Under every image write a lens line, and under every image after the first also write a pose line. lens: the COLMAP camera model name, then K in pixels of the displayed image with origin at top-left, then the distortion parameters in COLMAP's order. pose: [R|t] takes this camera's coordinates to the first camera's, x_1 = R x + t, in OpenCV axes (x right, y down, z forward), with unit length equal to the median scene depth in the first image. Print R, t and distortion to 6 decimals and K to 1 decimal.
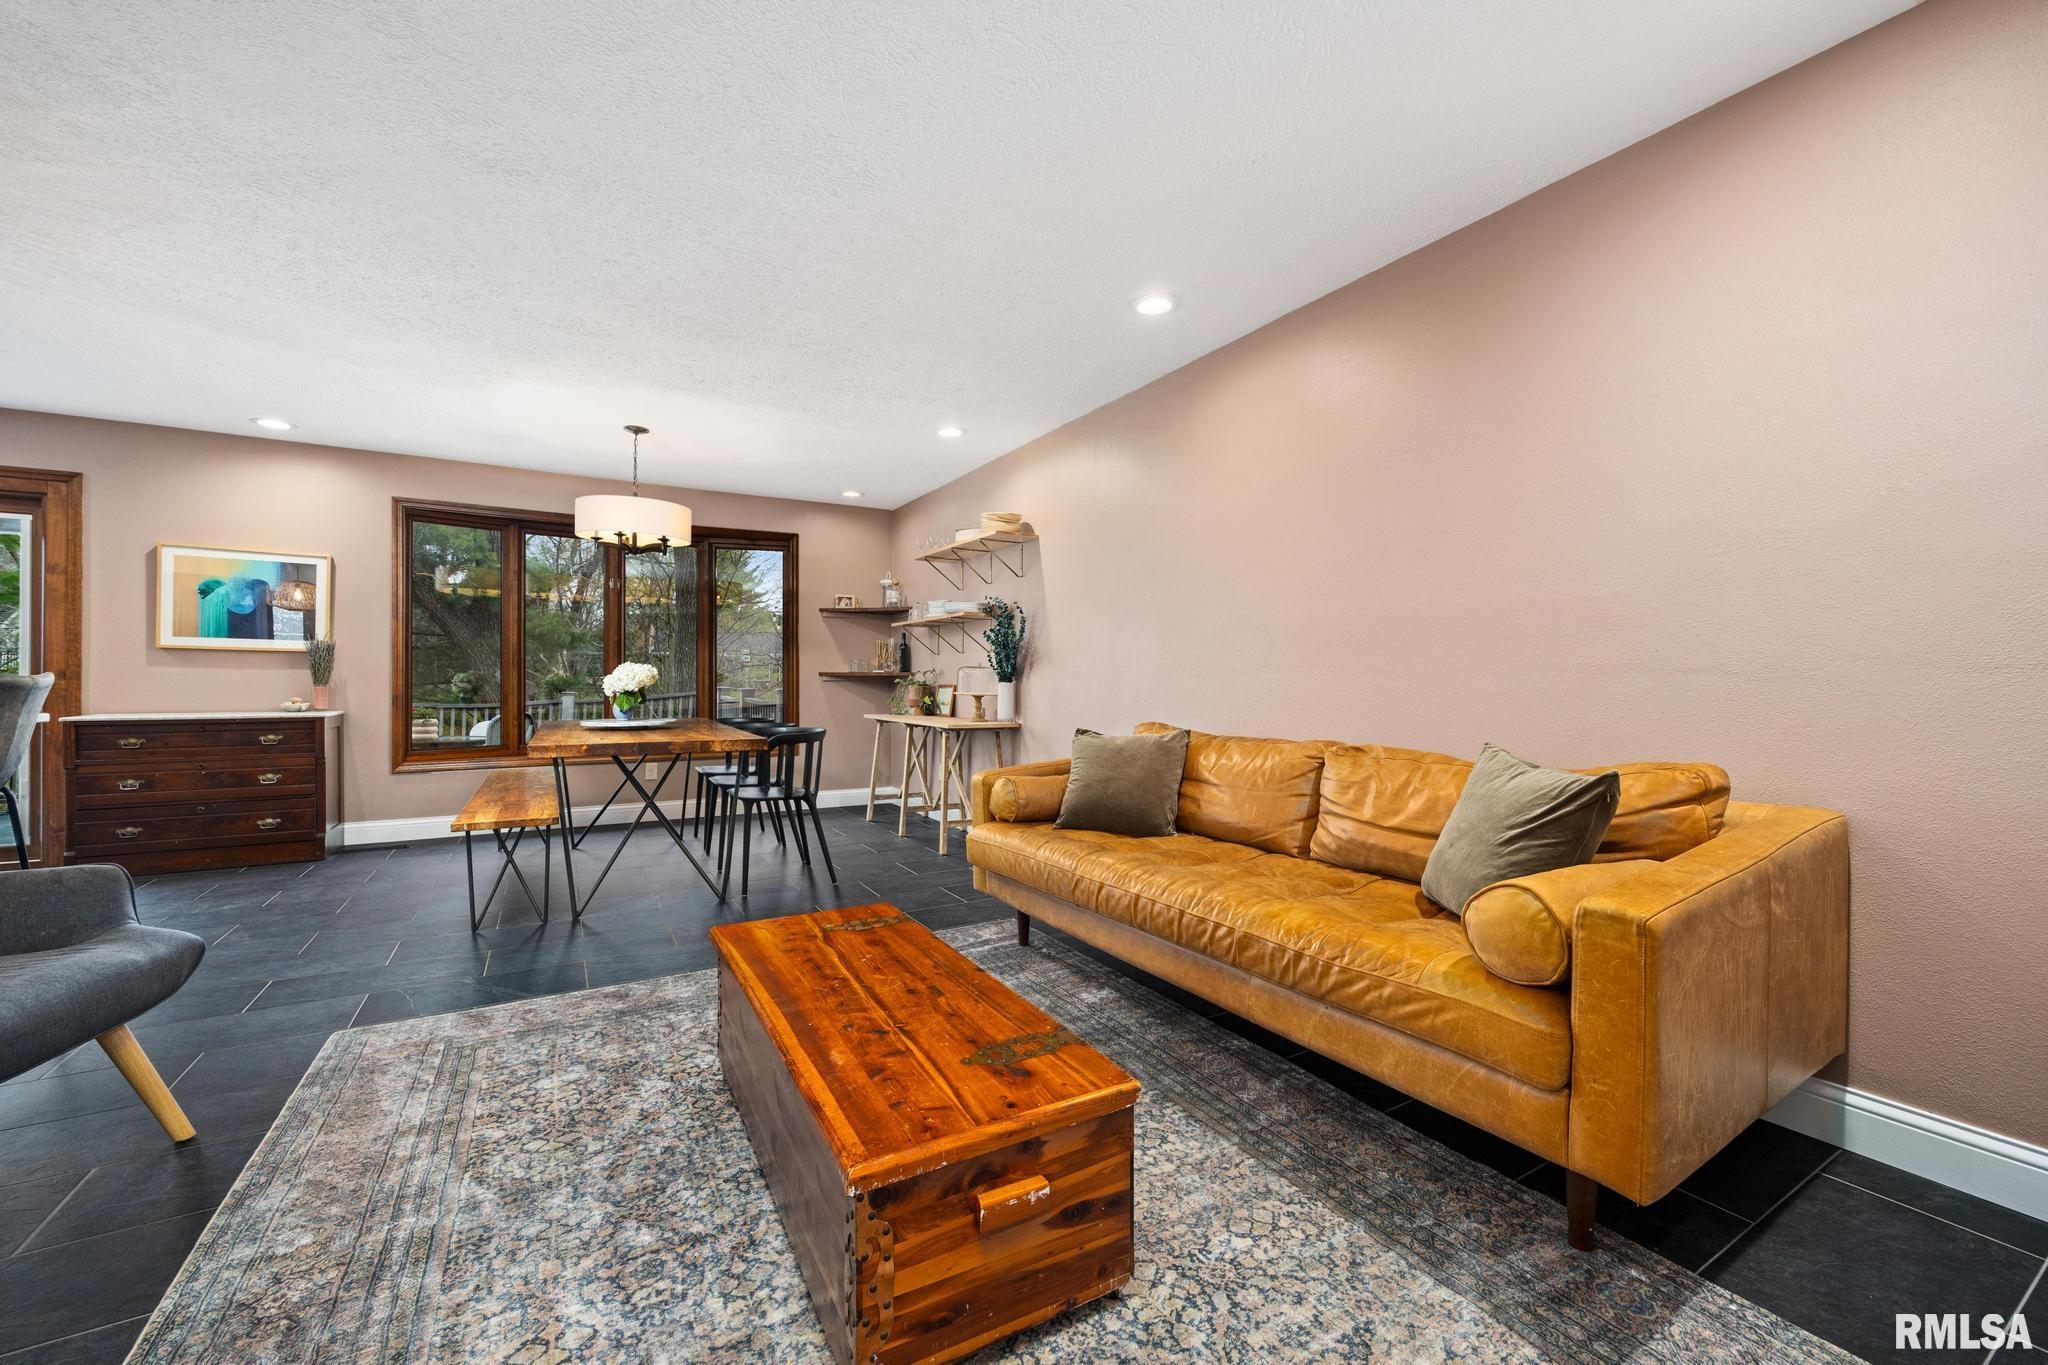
lens RADIAL K [[804.2, 0, 1021.3], [0, 804.2, 679.7], [0, 0, 1]] dist [0.001321, 0.000155]
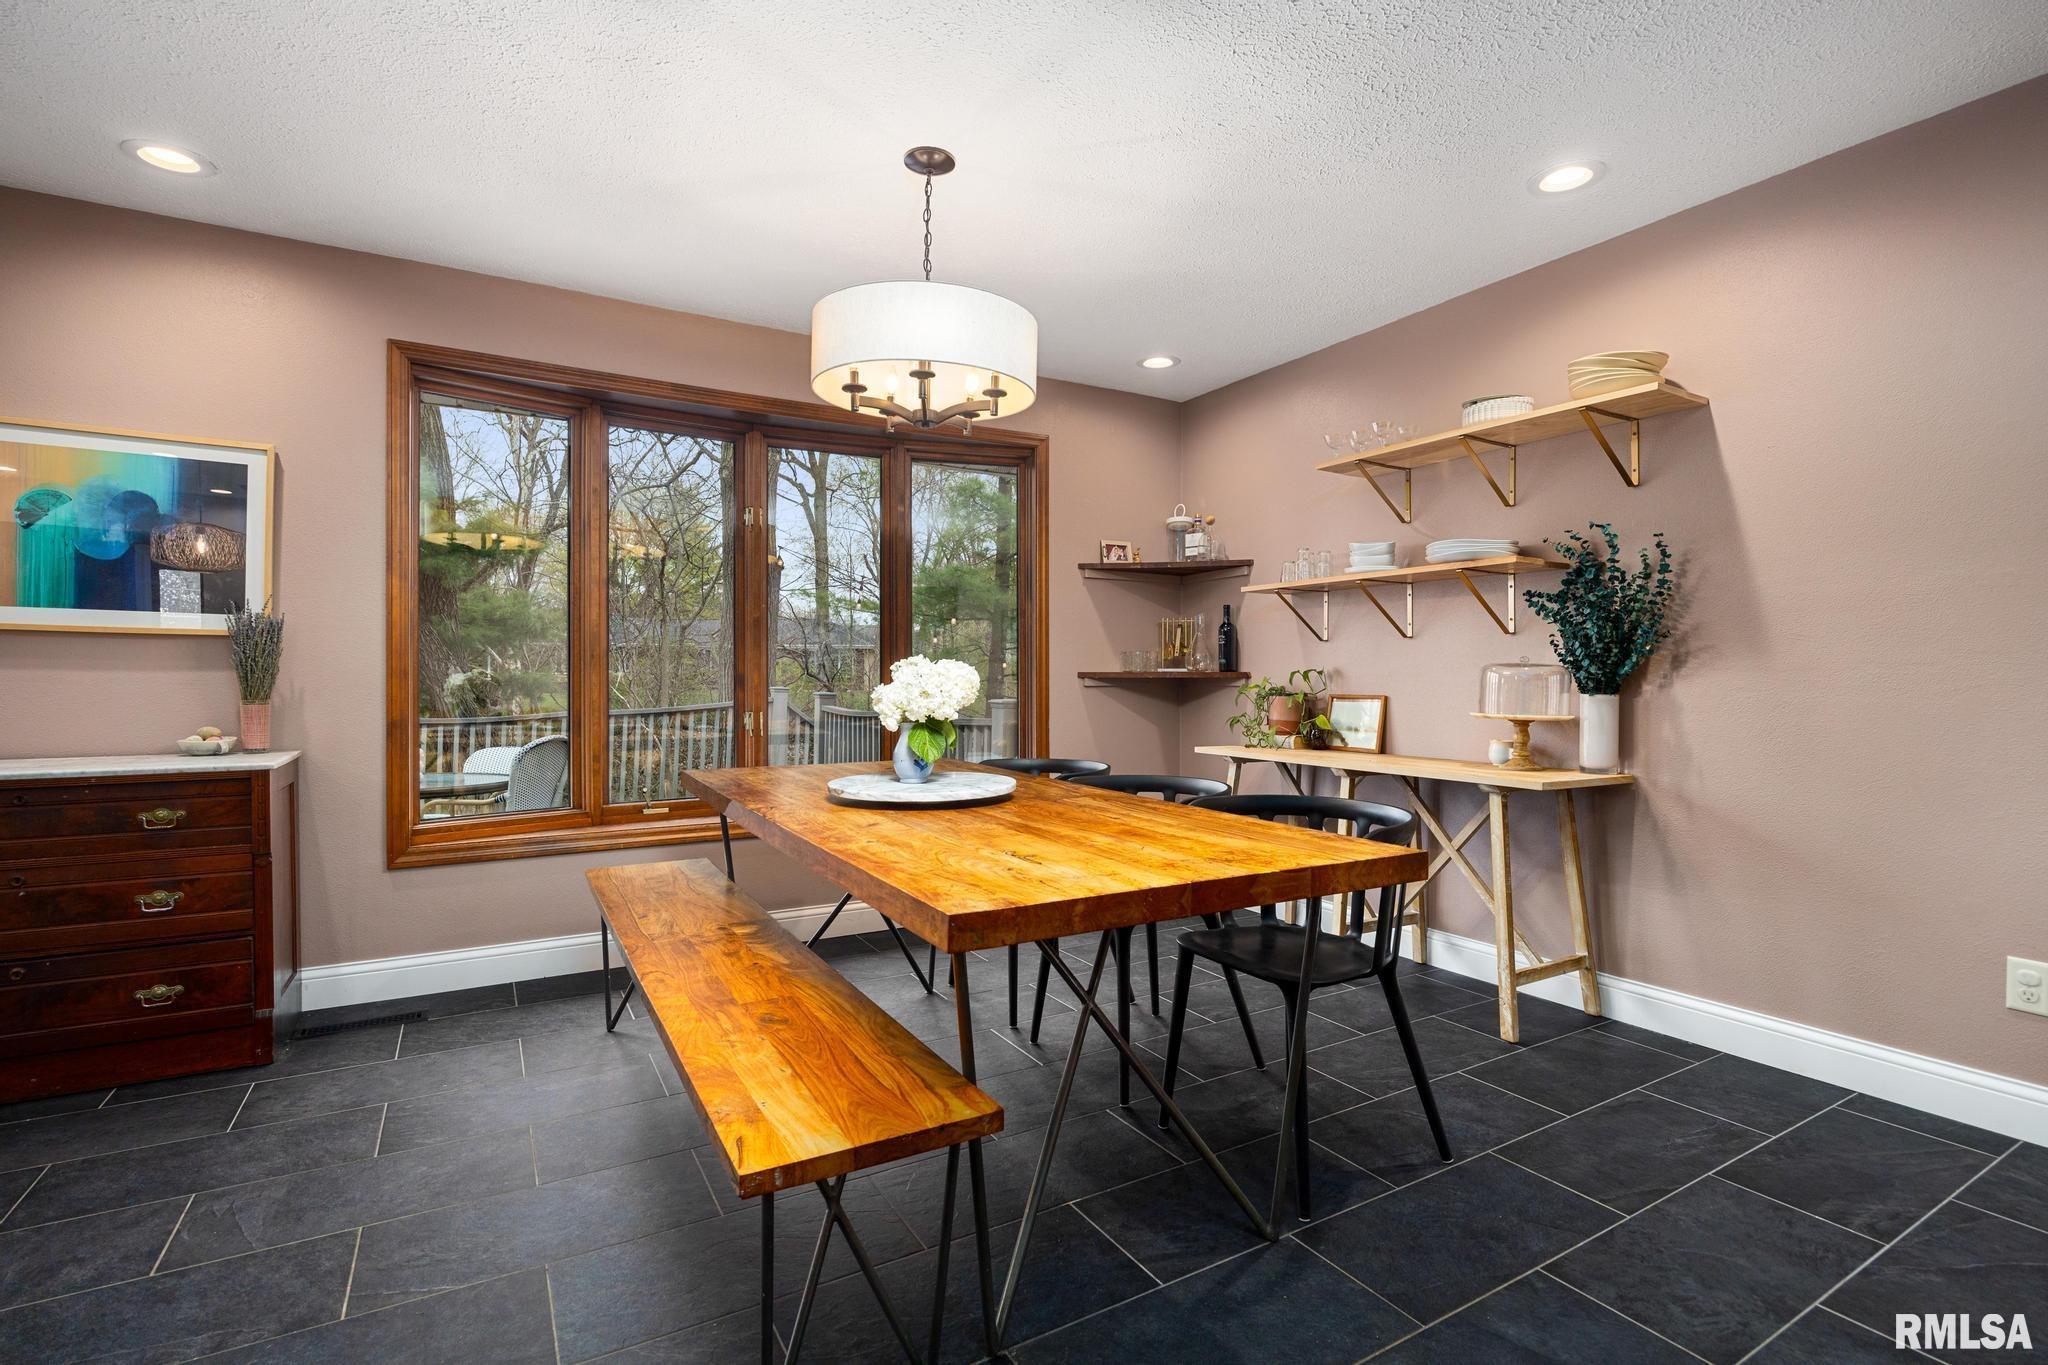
lens RADIAL K [[947.1, 0, 1029.5], [0, 947.1, 680.0], [0, 0, 1]] dist [-0.014174, -0.000396]
pose [[0.999972, -0.000316, 0.007439, -0.385975], [0.000277, 0.999986, 0.005219, -0.009439], [-0.007441, -0.005217, 0.999959, 0.405043]]
